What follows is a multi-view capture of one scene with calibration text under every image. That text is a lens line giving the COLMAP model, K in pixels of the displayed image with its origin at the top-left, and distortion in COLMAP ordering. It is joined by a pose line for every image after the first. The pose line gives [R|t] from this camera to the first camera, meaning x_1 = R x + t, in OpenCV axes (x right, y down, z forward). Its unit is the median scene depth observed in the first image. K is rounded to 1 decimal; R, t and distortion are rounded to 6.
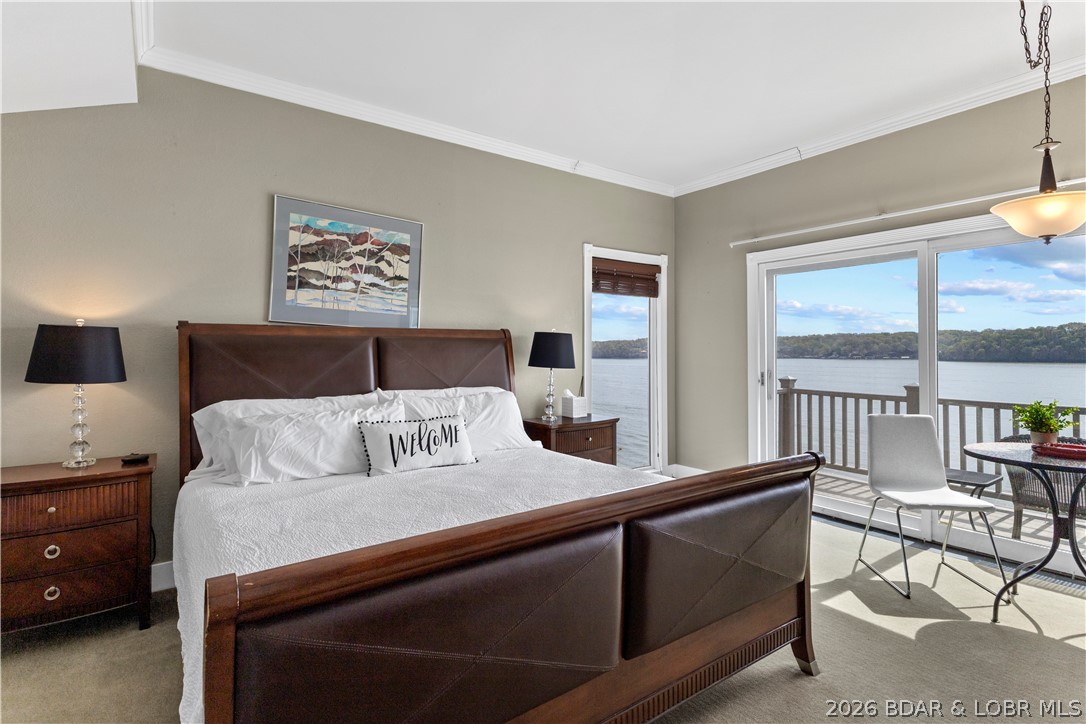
lens RADIAL K [[538.0, 0, 564.6], [0, 538.0, 349.8], [0, 0, 1]] dist [0.000232, -0.000040]
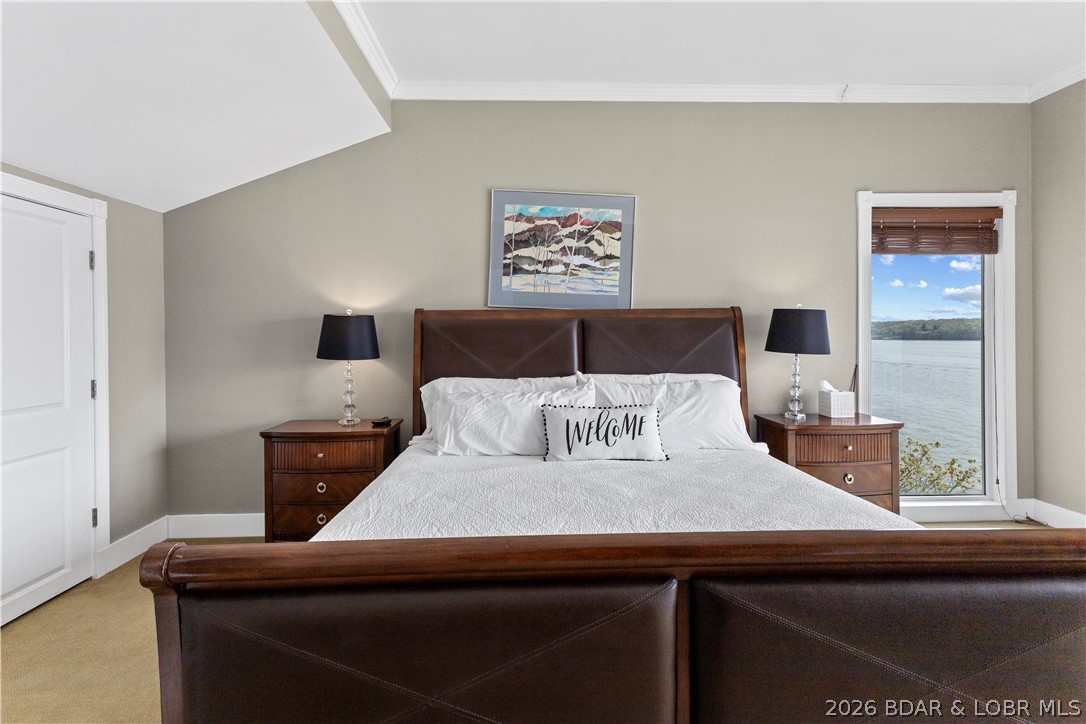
lens RADIAL K [[549.6, 0, 543.5], [0, 549.6, 334.4], [0, 0, 1]] dist [0.003487, 0.000112]
pose [[0.817096, -0.001901, -0.576498, 0.177480], [0.006215, 0.999965, 0.005512, -0.001715], [0.576468, -0.008086, 0.817080, 0.145561]]
